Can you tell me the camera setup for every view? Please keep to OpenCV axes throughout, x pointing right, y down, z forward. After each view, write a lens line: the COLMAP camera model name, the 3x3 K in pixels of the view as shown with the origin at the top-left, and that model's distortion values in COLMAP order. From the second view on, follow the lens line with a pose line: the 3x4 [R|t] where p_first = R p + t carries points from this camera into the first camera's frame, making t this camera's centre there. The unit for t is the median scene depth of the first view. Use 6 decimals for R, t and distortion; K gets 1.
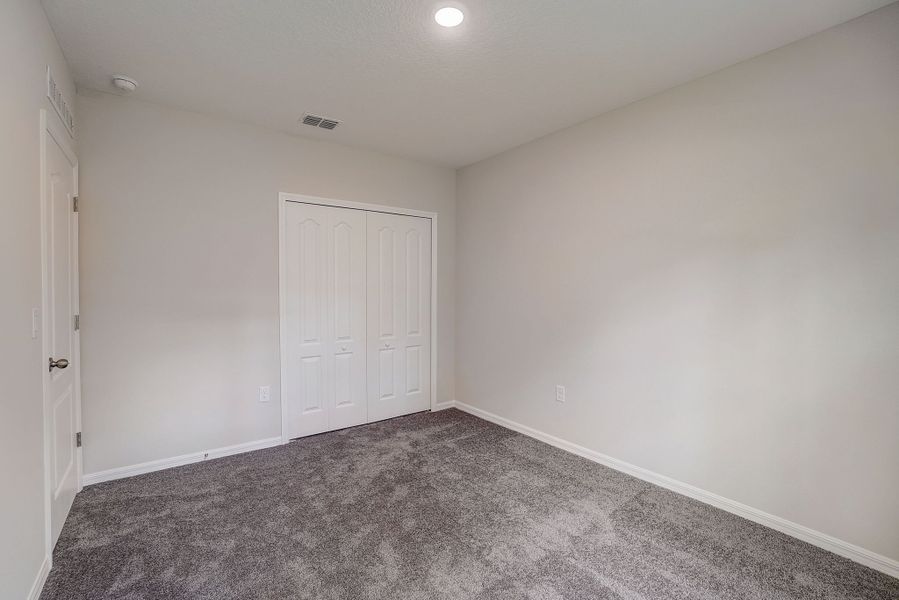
lens RADIAL K [[441.1, 0, 443.5], [0, 441.1, 297.5], [0, 0, 1]] dist [0.001230, 0.001338]
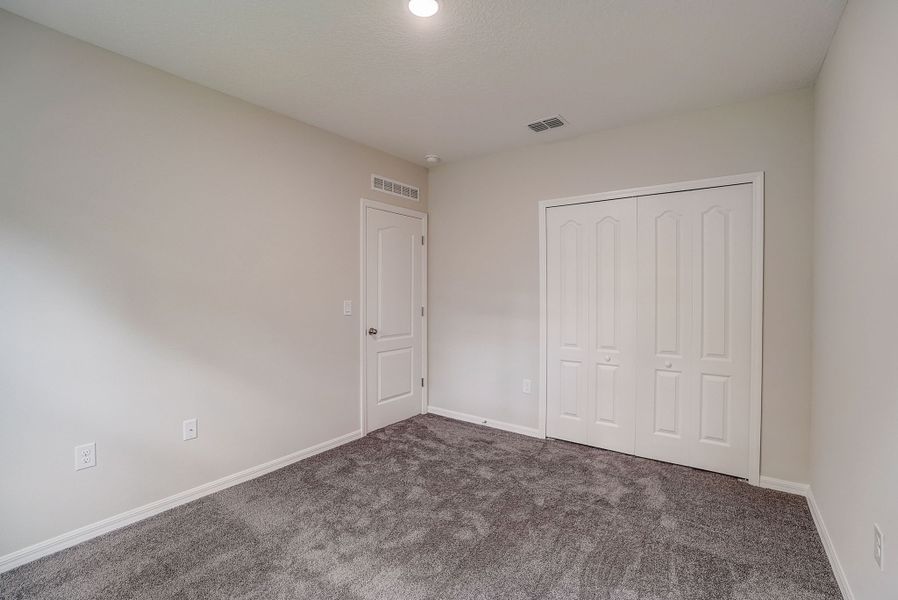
lens RADIAL K [[440.6, 0, 443.0], [0, 440.6, 297.5], [0, 0, 1]] dist [0.001230, 0.001338]
pose [[0.240387, 0.012867, -0.970592, 0.601308], [-0.020278, 0.999760, 0.008232, -0.009109], [0.970465, 0.017703, 0.240591, 0.510131]]
